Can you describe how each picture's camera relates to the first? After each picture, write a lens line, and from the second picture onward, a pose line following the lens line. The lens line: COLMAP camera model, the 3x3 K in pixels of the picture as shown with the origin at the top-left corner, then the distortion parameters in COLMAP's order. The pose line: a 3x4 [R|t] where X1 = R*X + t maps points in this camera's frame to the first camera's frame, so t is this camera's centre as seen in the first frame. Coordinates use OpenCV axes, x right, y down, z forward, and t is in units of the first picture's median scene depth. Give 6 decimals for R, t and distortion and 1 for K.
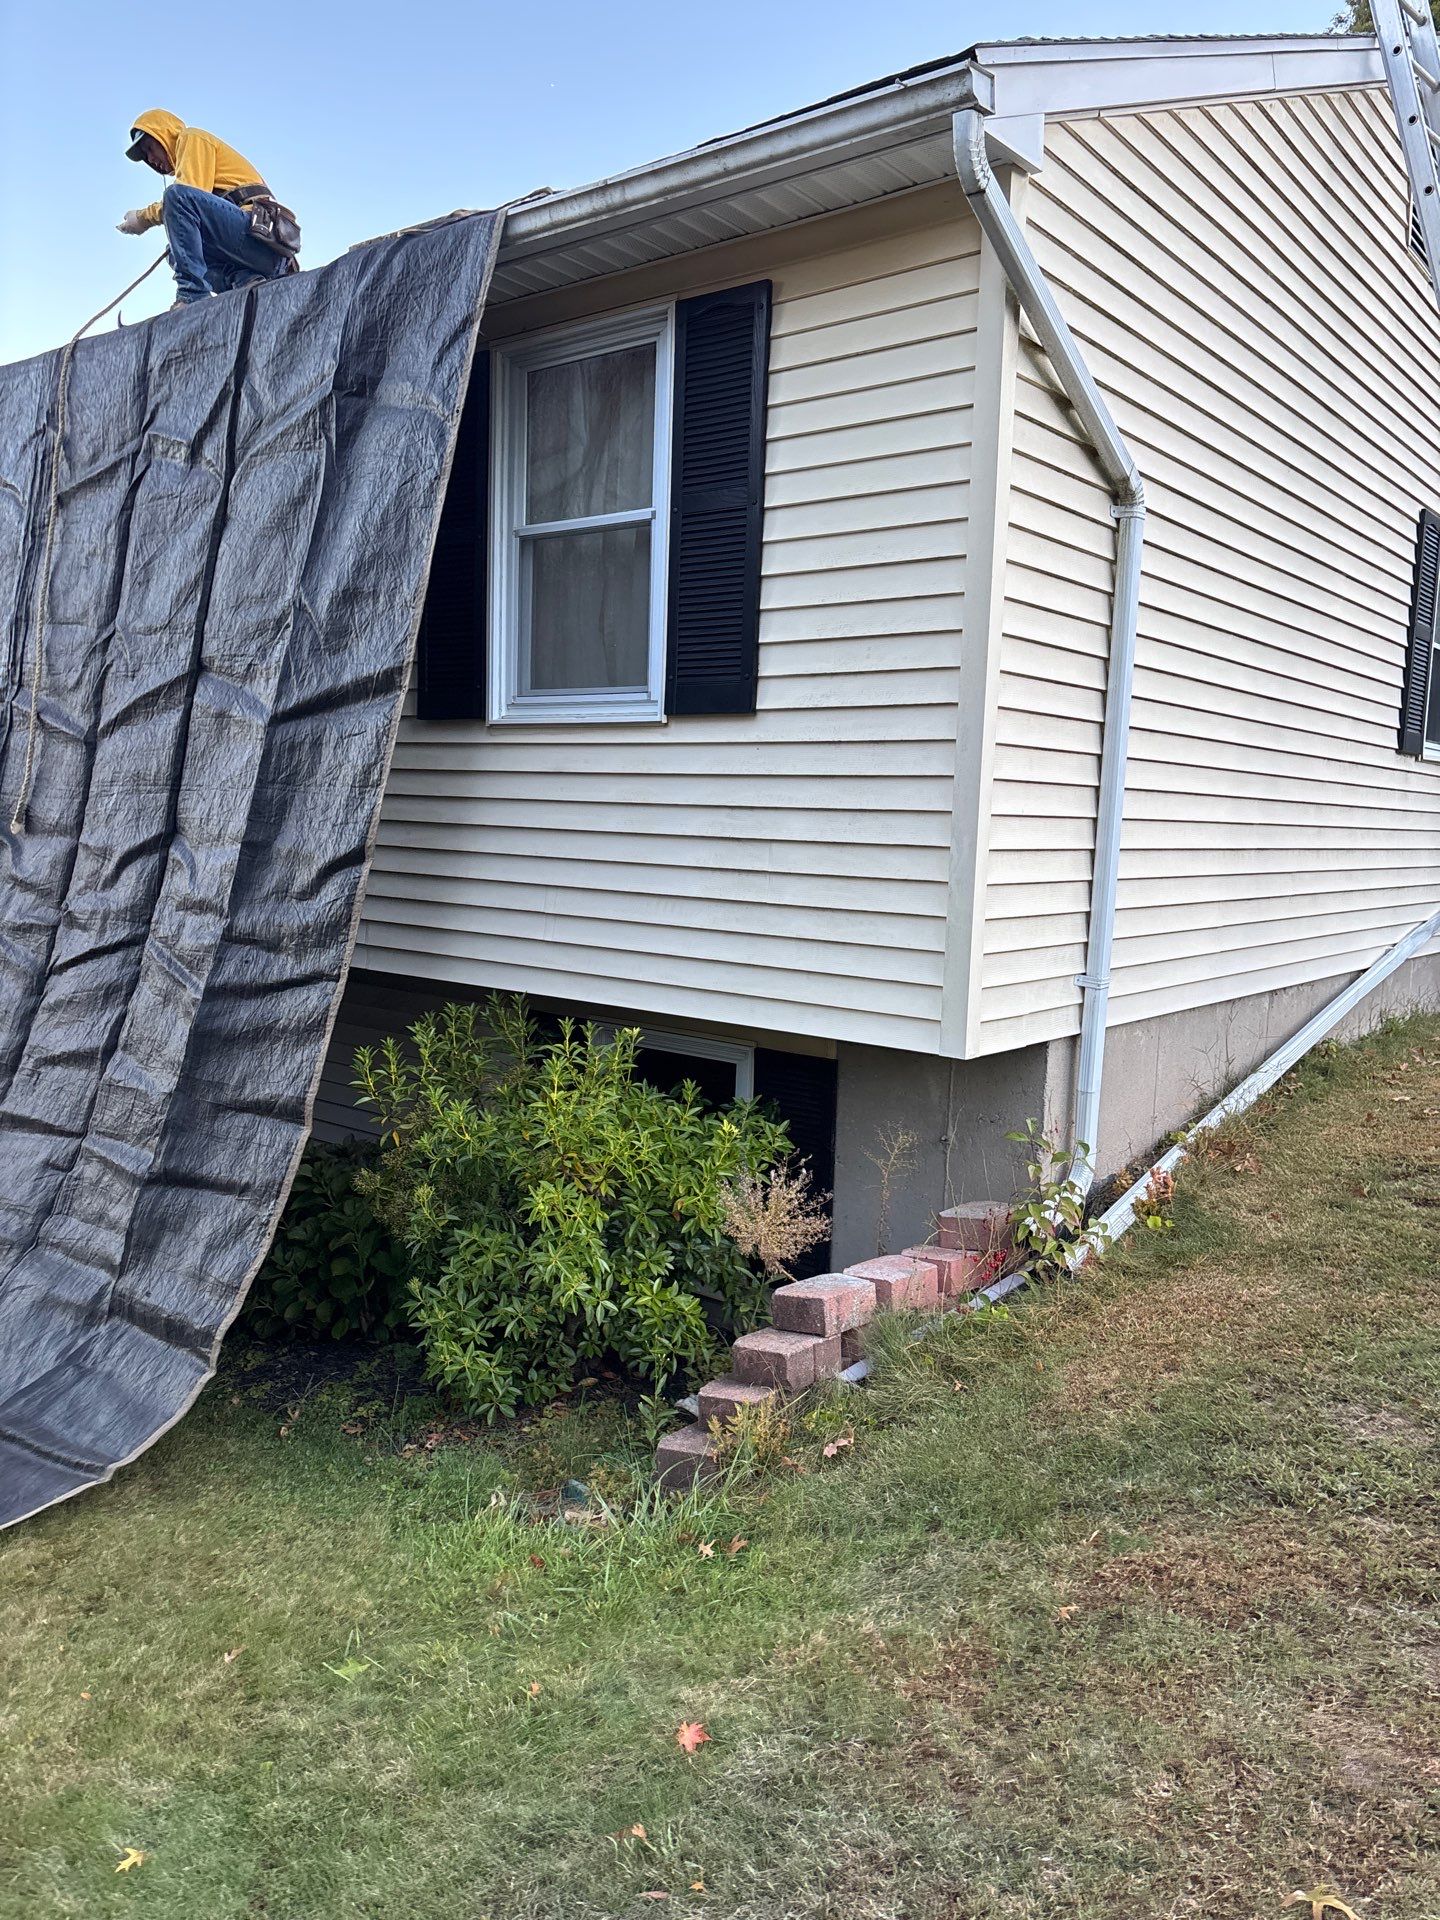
lens RADIAL K [[1431.2, 0, 734.8], [0, 1431.2, 959.0], [0, 0, 1]] dist [0.046331, -0.022701]
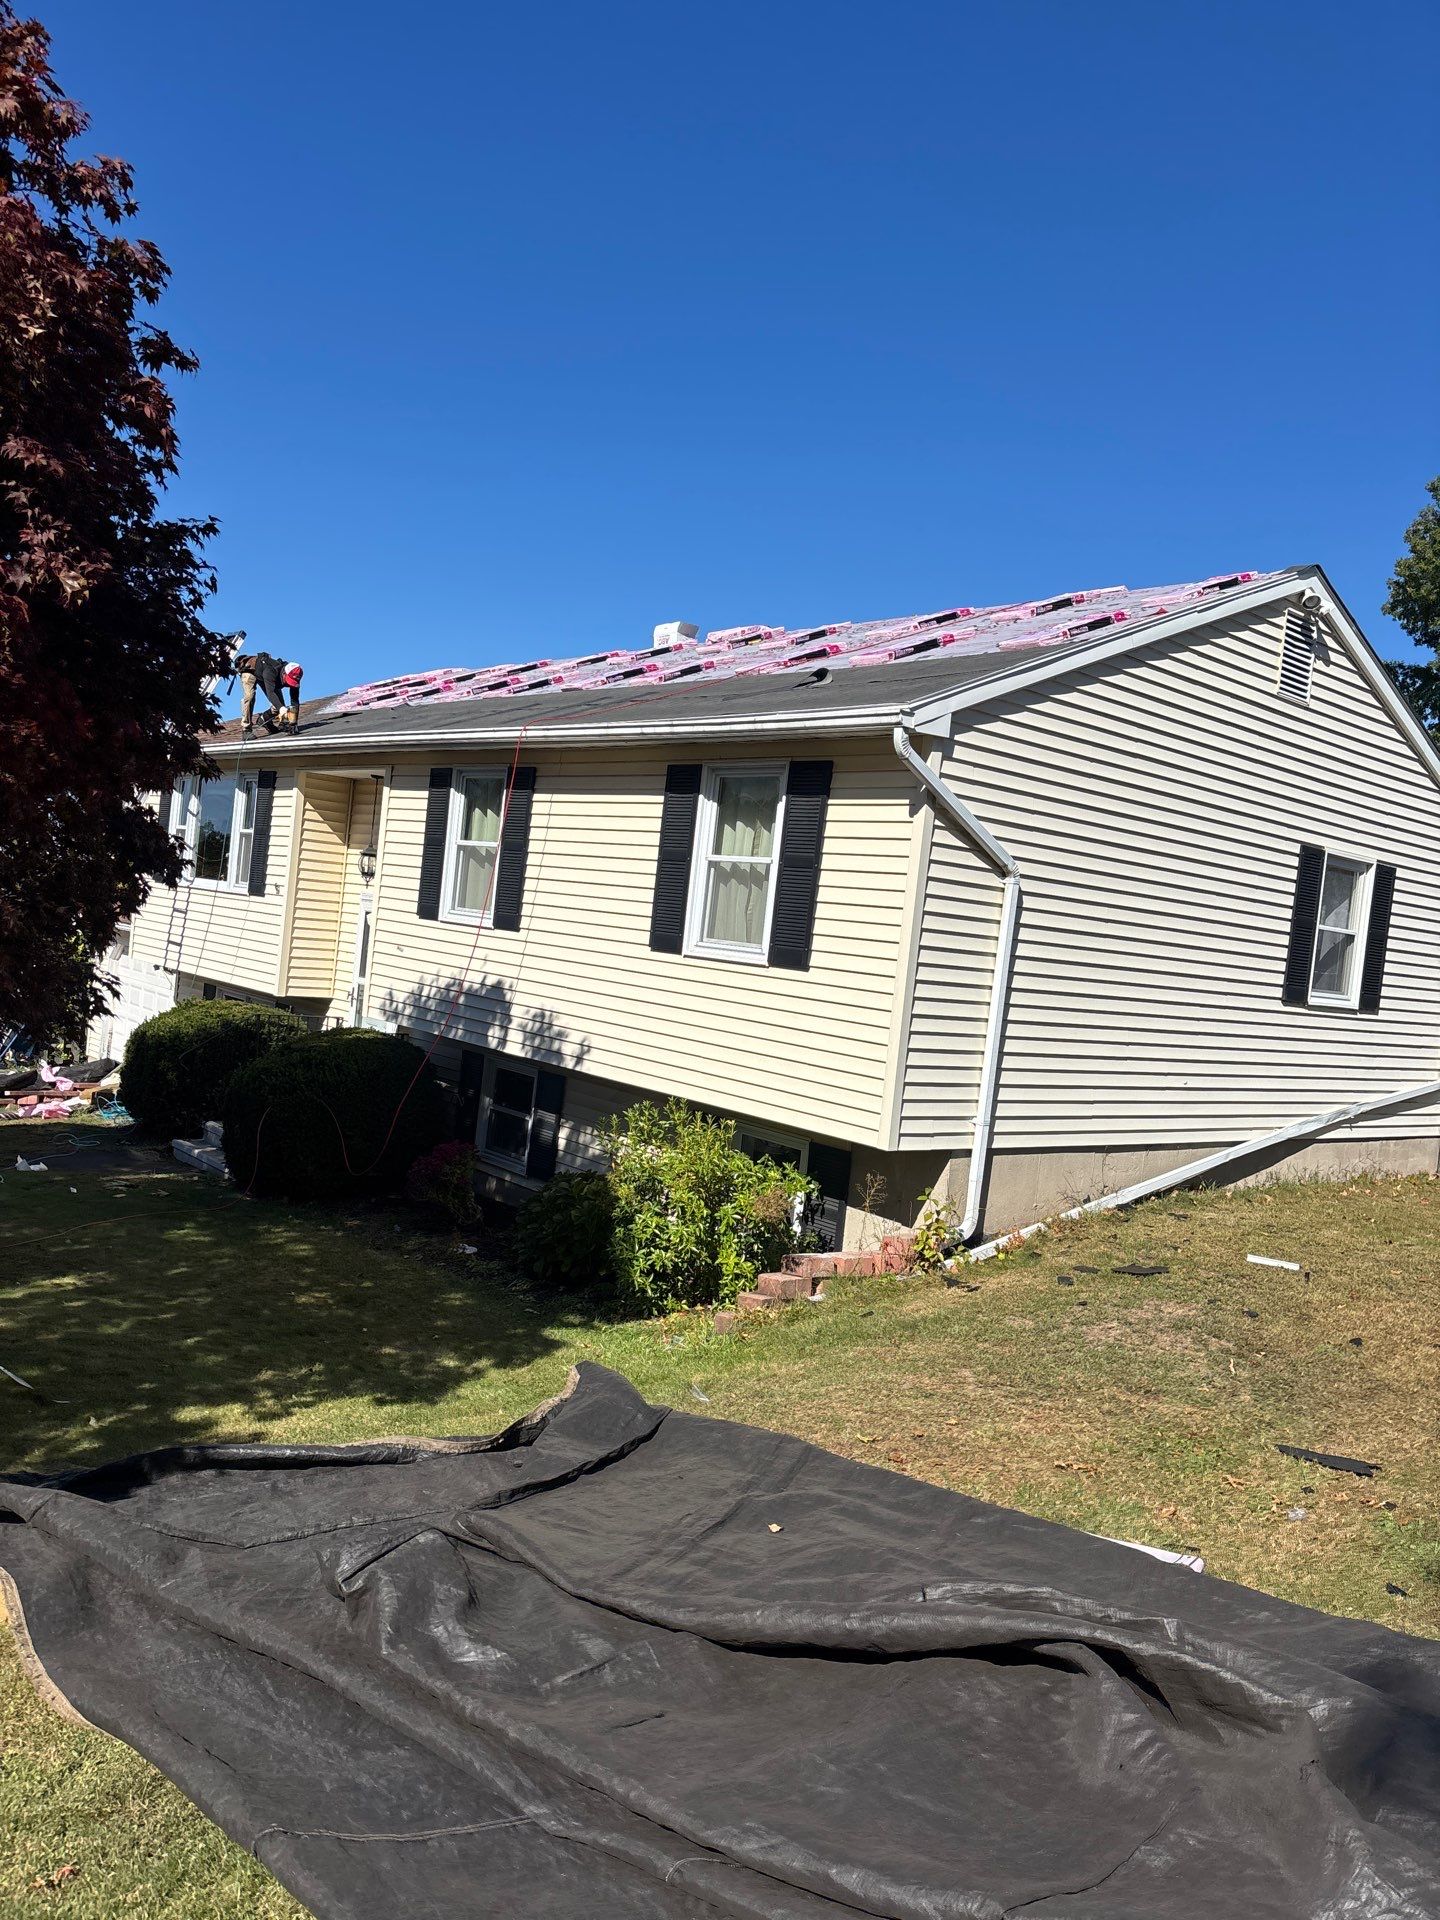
lens RADIAL K [[1431.2, 0, 734.8], [0, 1431.2, 959.0], [0, 0, 1]] dist [0.046331, -0.022701]
pose [[0.984292, 0.075877, -0.159414, 0.228779], [-0.090695, 0.991999, -0.087824, 0.001002], [0.151474, 0.100902, 0.983298, -0.966849]]
